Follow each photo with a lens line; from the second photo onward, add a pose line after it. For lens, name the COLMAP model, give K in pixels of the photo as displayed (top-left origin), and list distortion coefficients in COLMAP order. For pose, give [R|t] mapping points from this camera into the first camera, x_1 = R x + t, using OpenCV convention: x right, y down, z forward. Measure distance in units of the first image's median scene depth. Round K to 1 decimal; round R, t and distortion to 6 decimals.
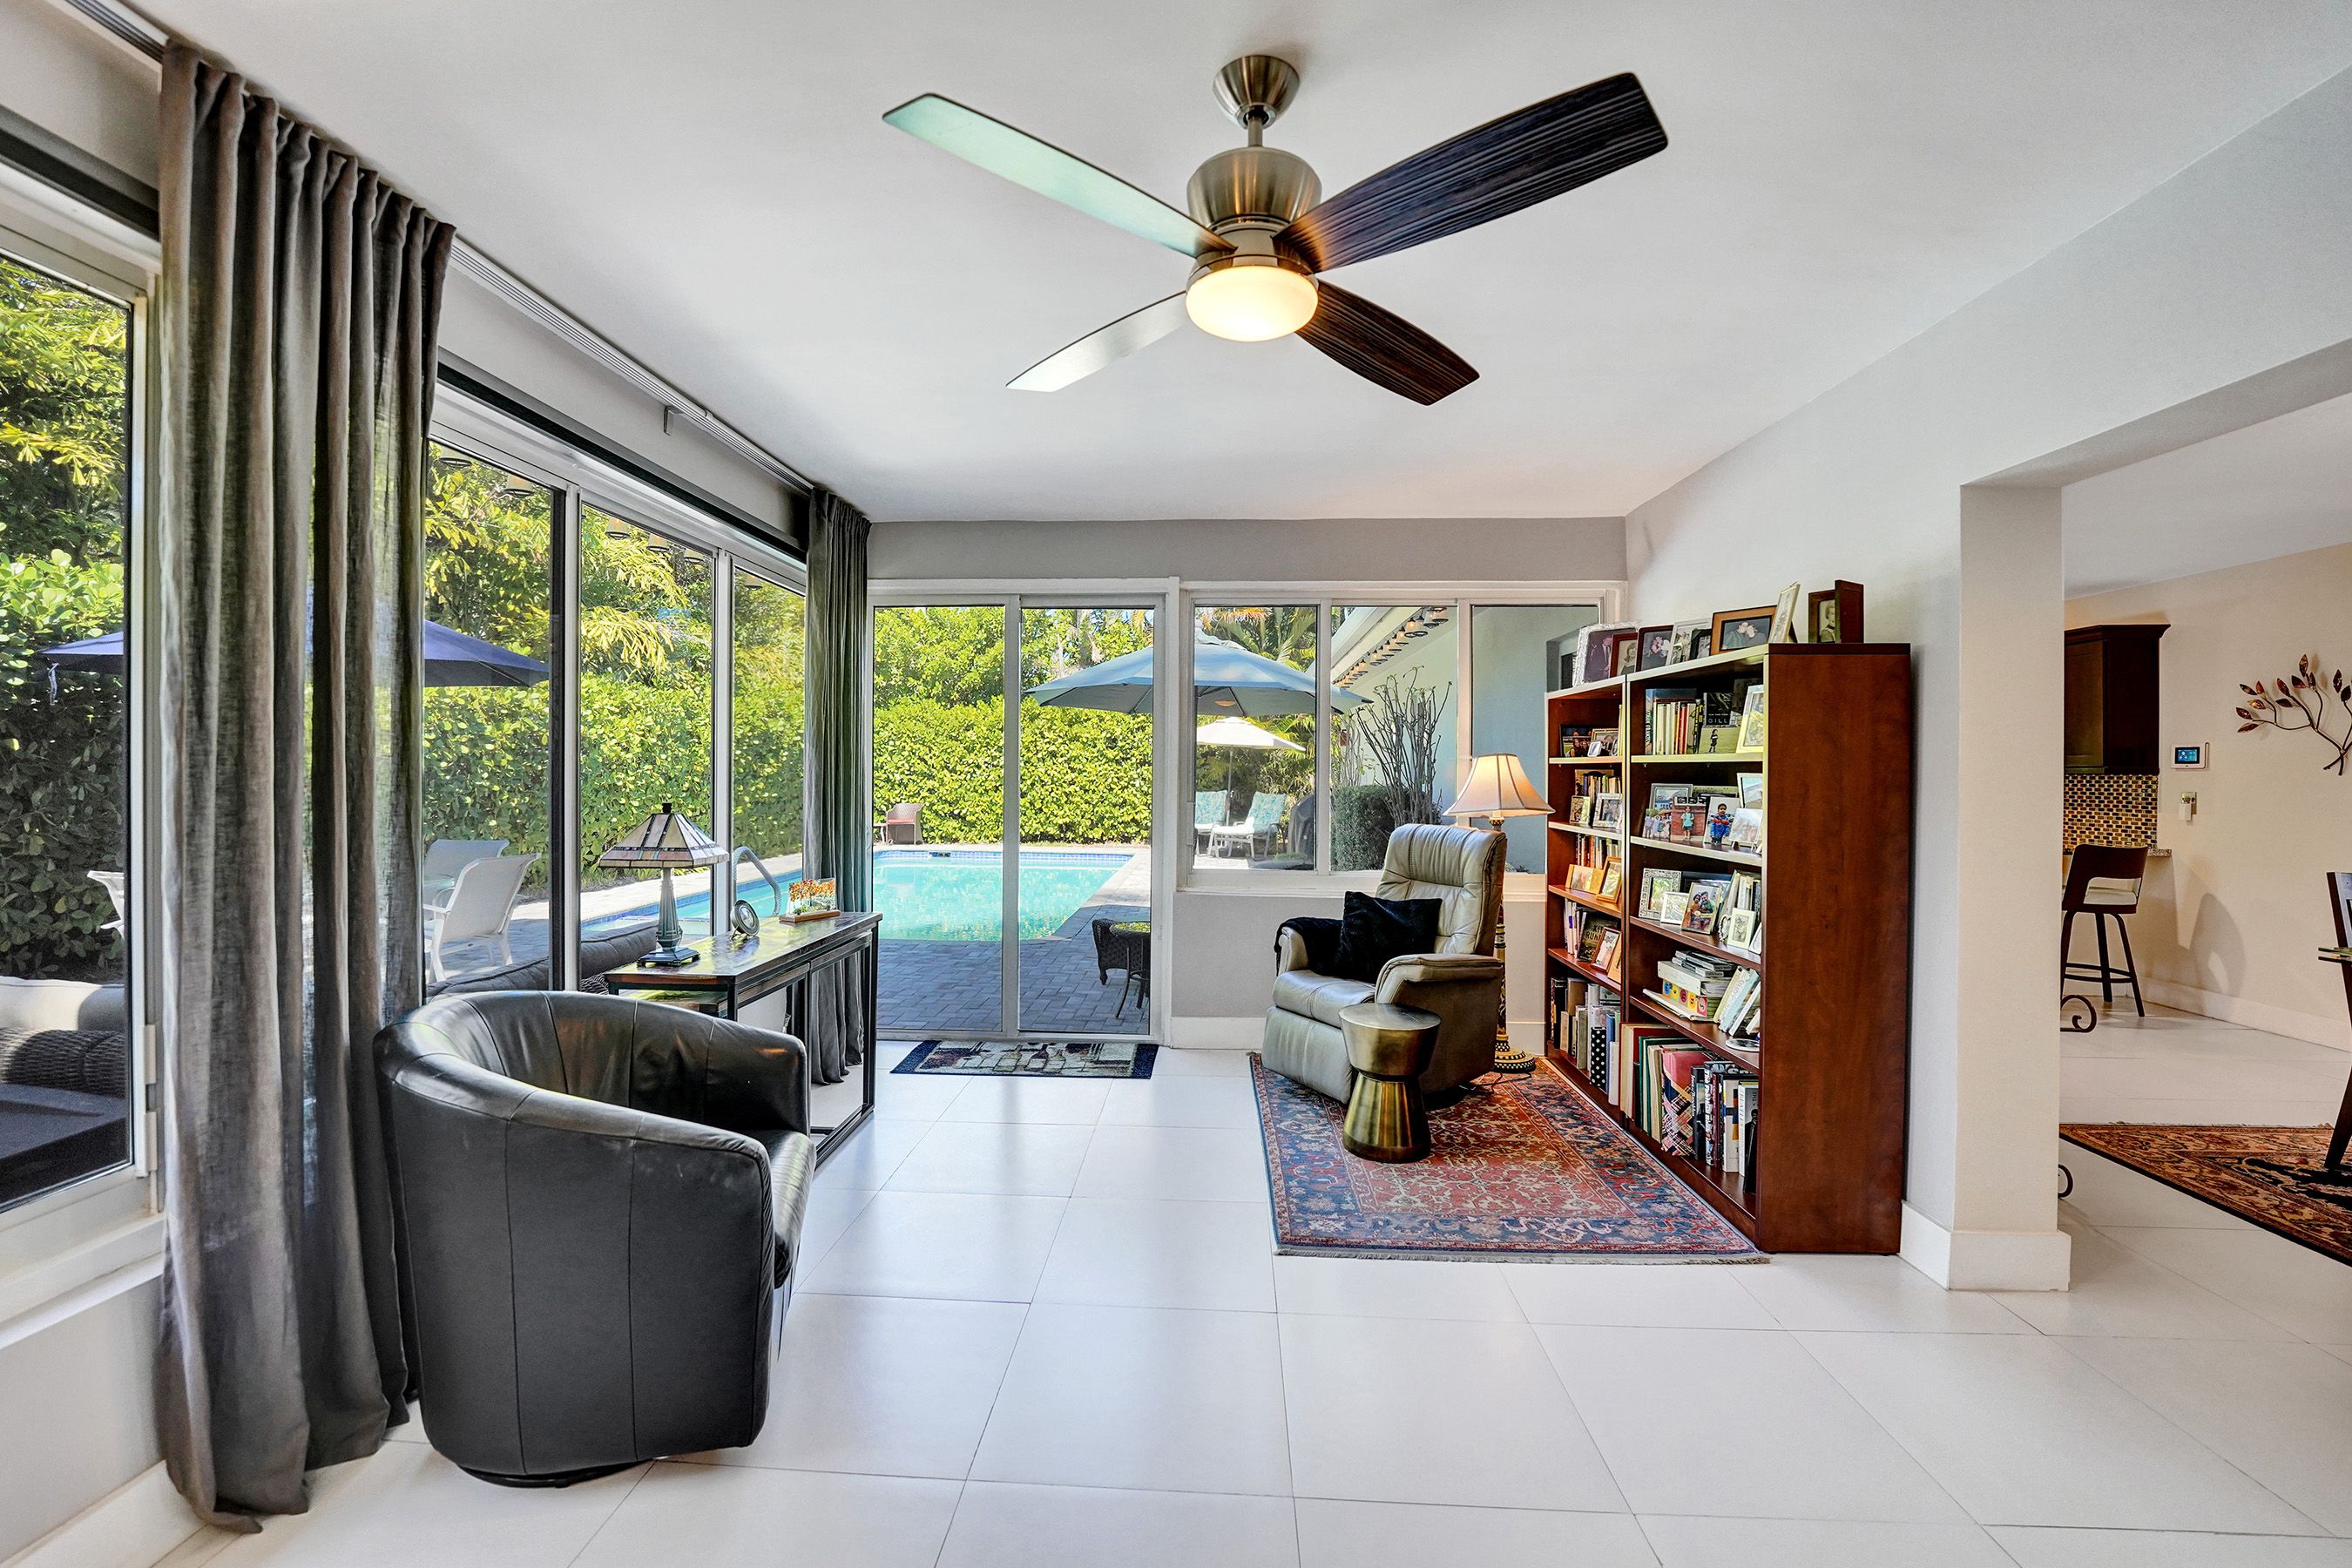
lens RADIAL K [[965.1, 0, 1166.1], [0, 965.1, 785.9], [0, 0, 1]] dist [-0.025167, 0.000709]
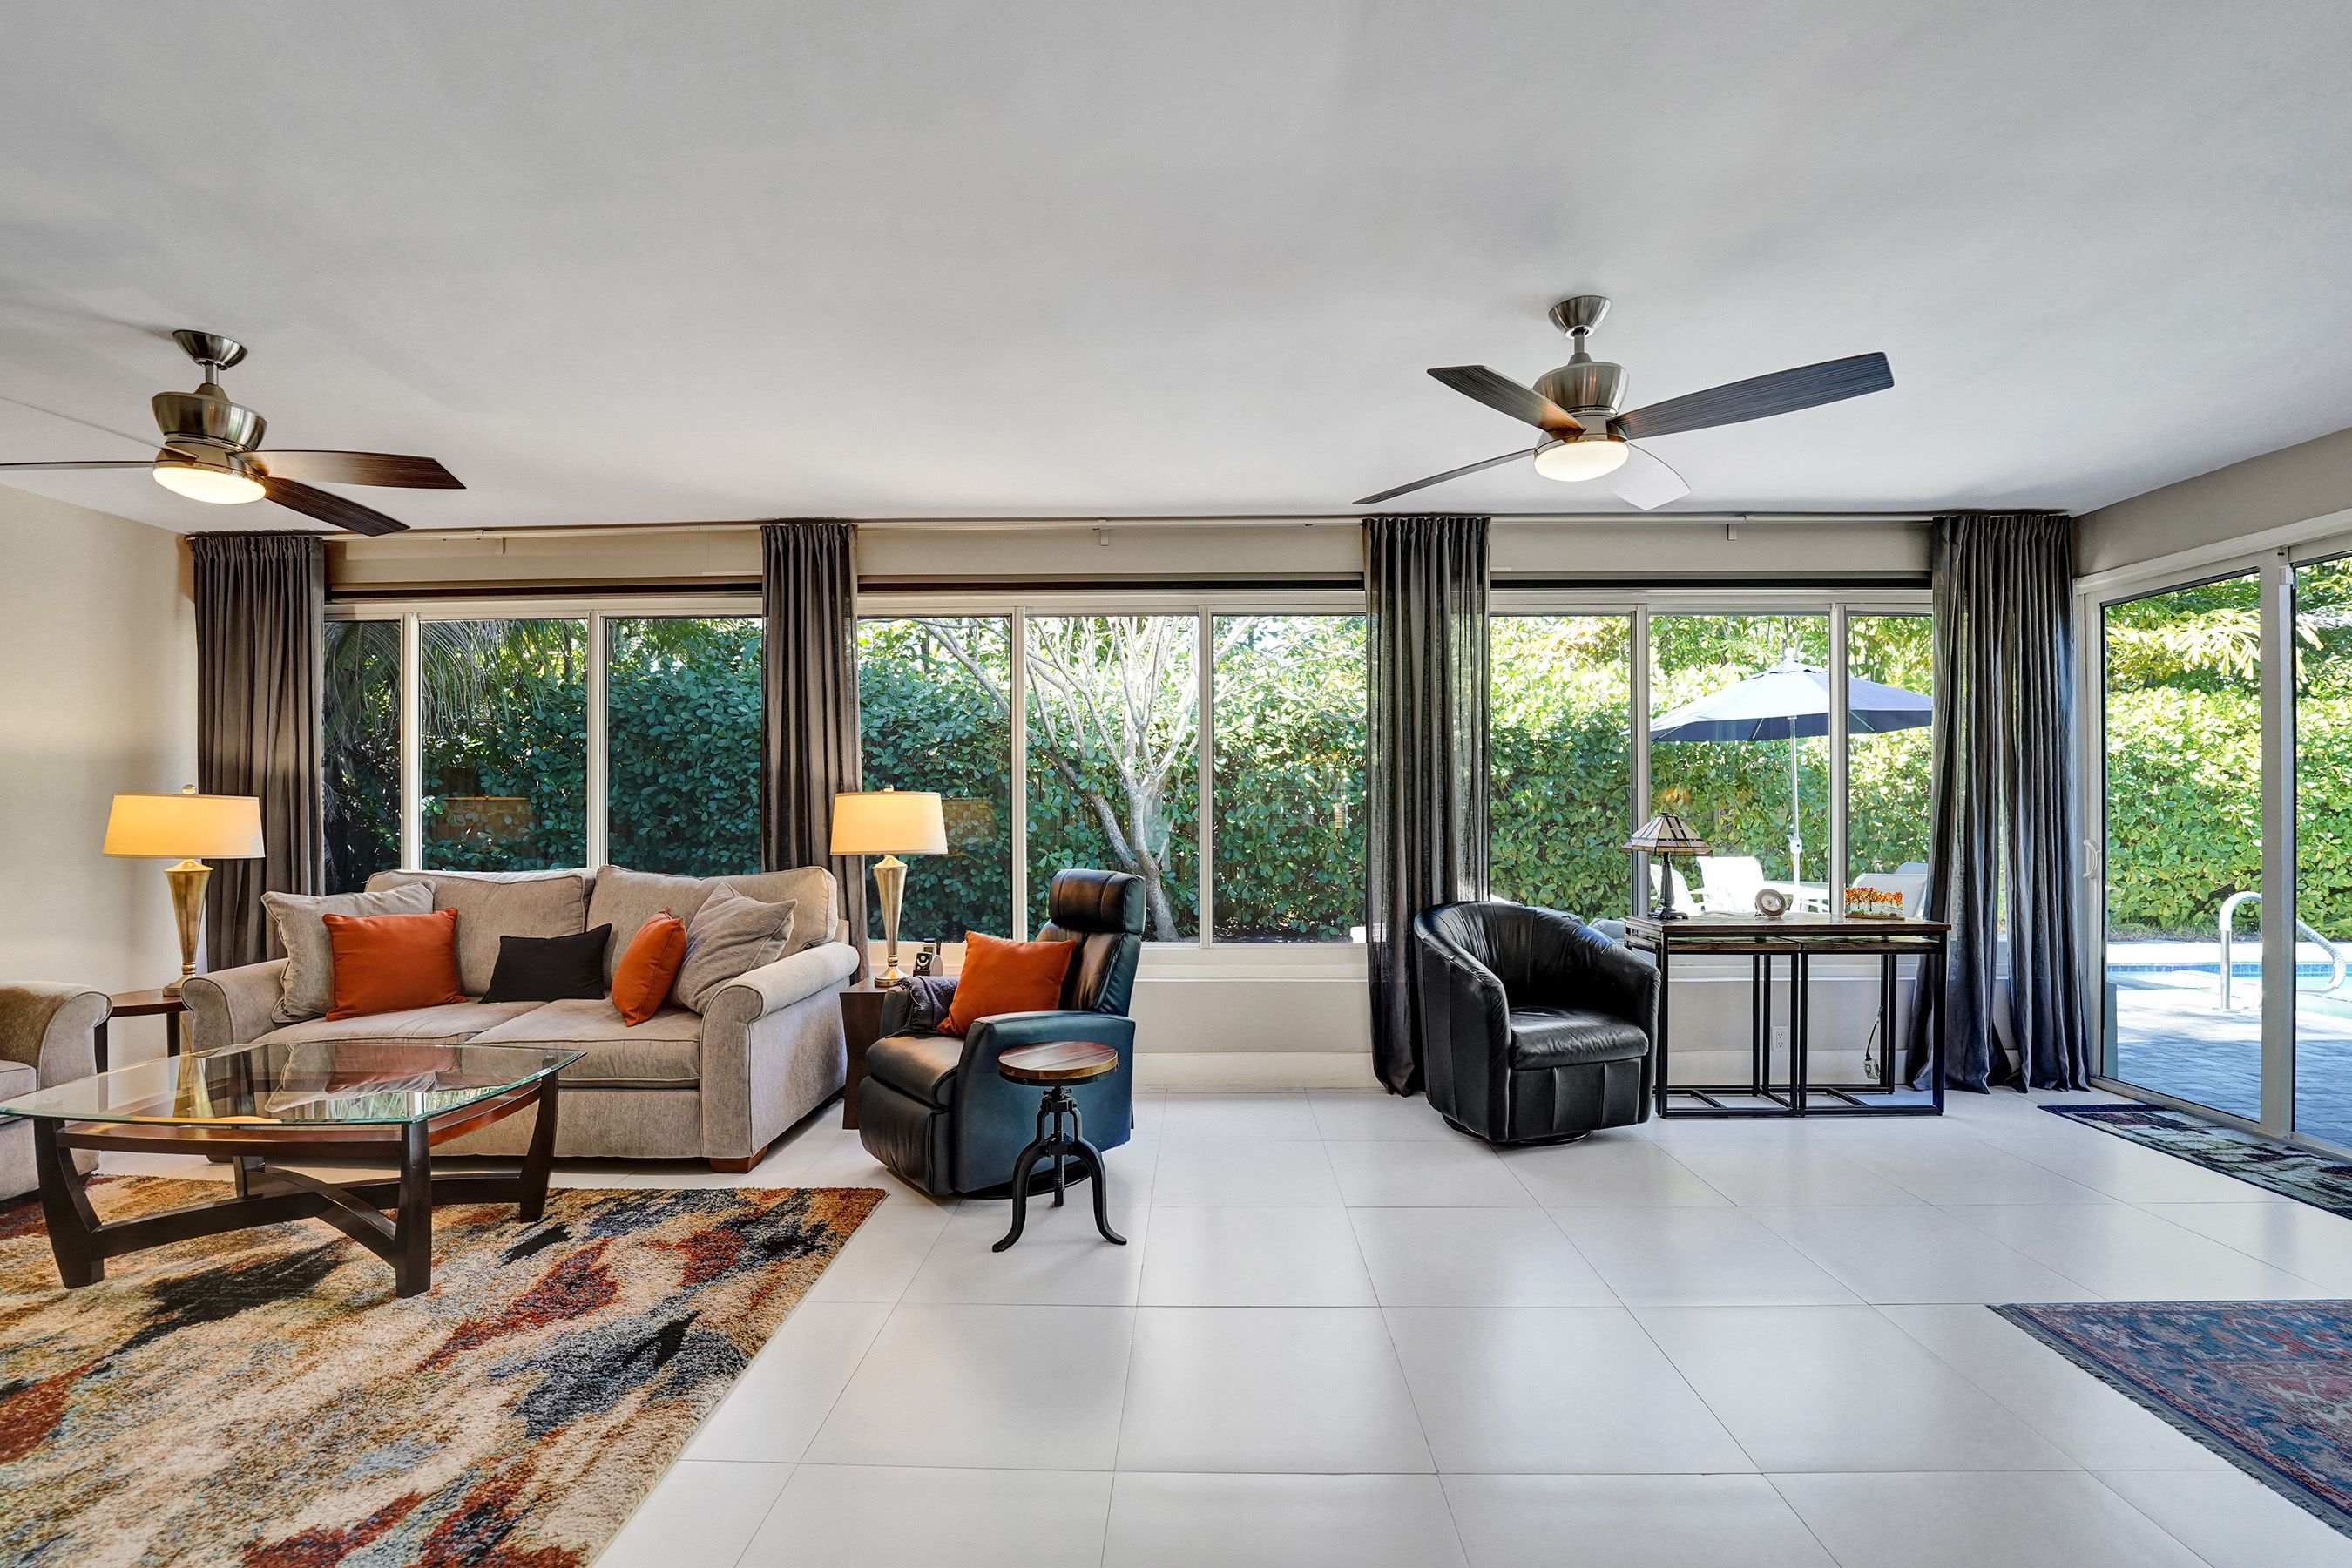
lens RADIAL K [[965.1, 0, 1166.7], [0, 965.1, 802.3], [0, 0, 1]] dist [-0.025167, 0.000709]
pose [[0.019391, -0.017004, -0.999667, 0.529594], [-0.014498, 0.999745, -0.017286, 0.026057], [0.999707, 0.014829, 0.019140, 0.116029]]
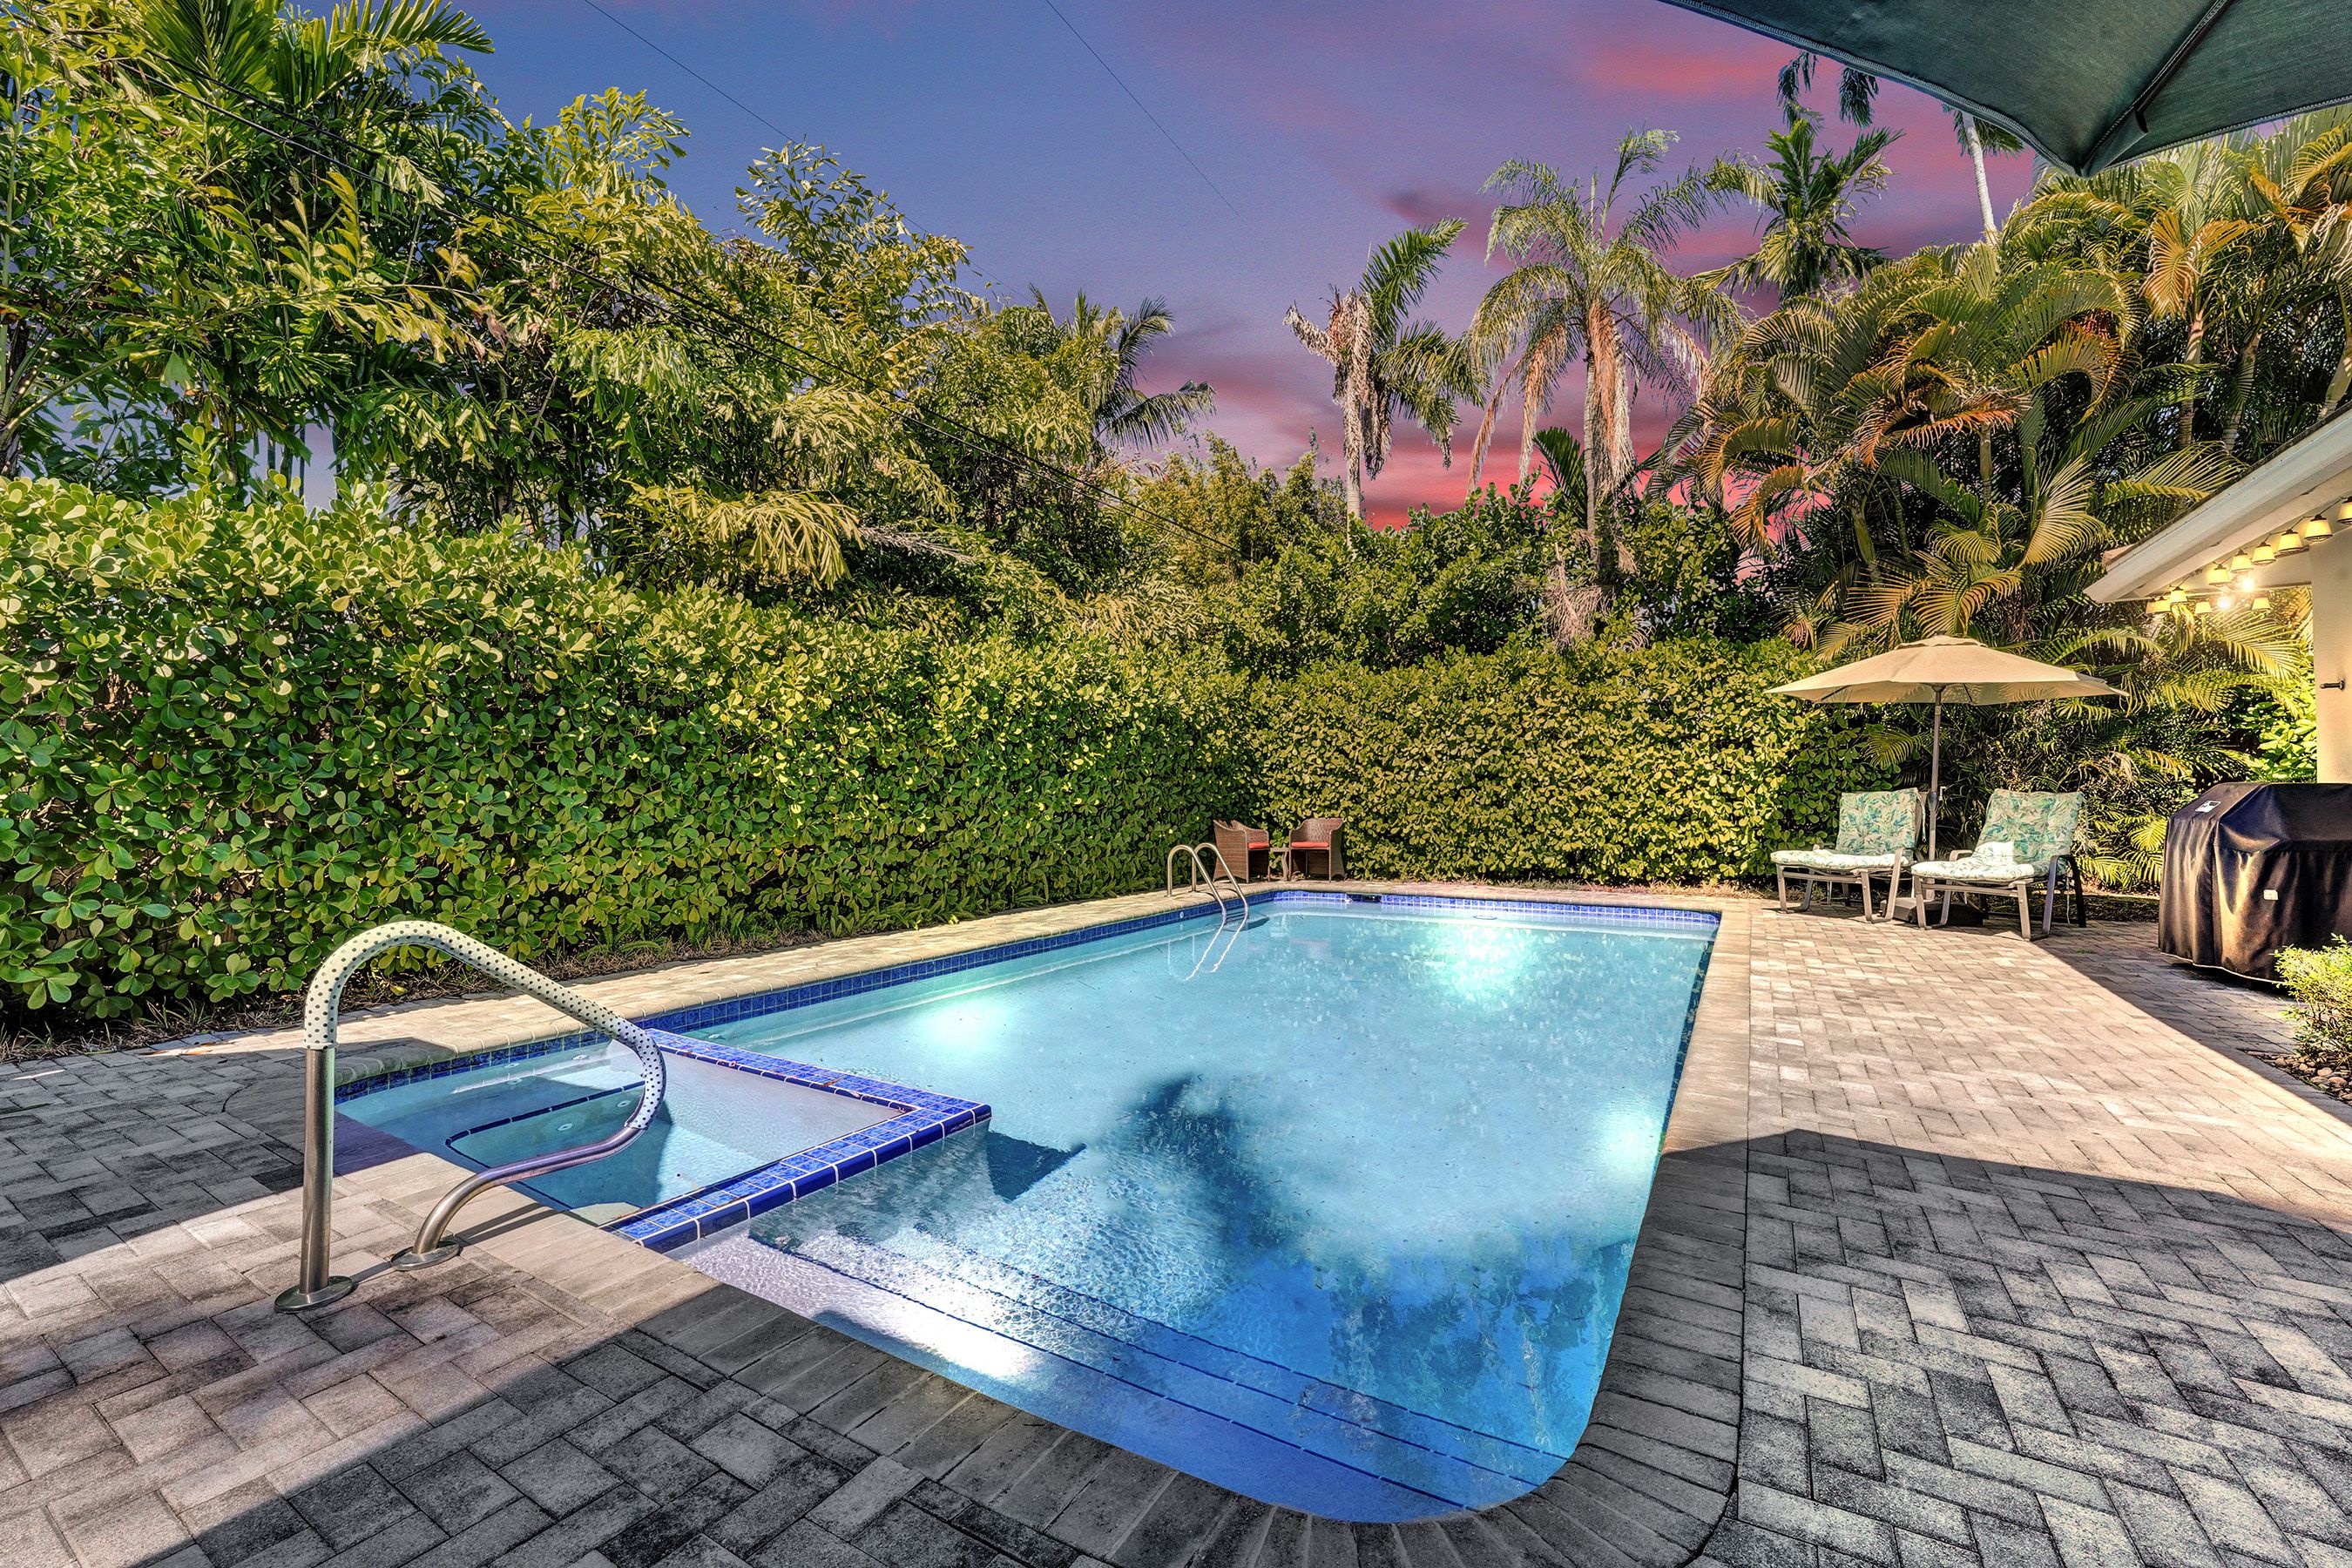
lens RADIAL K [[965.1, 0, 1184.3], [0, 965.1, 776.1], [0, 0, 1]] dist [-0.025167, 0.000709]
pose [[0.887395, -0.024157, -0.460377, -0.169755], [0.007127, 0.999226, -0.038694, 0.052978], [0.460955, 0.031055, 0.886880, 1.370805]]
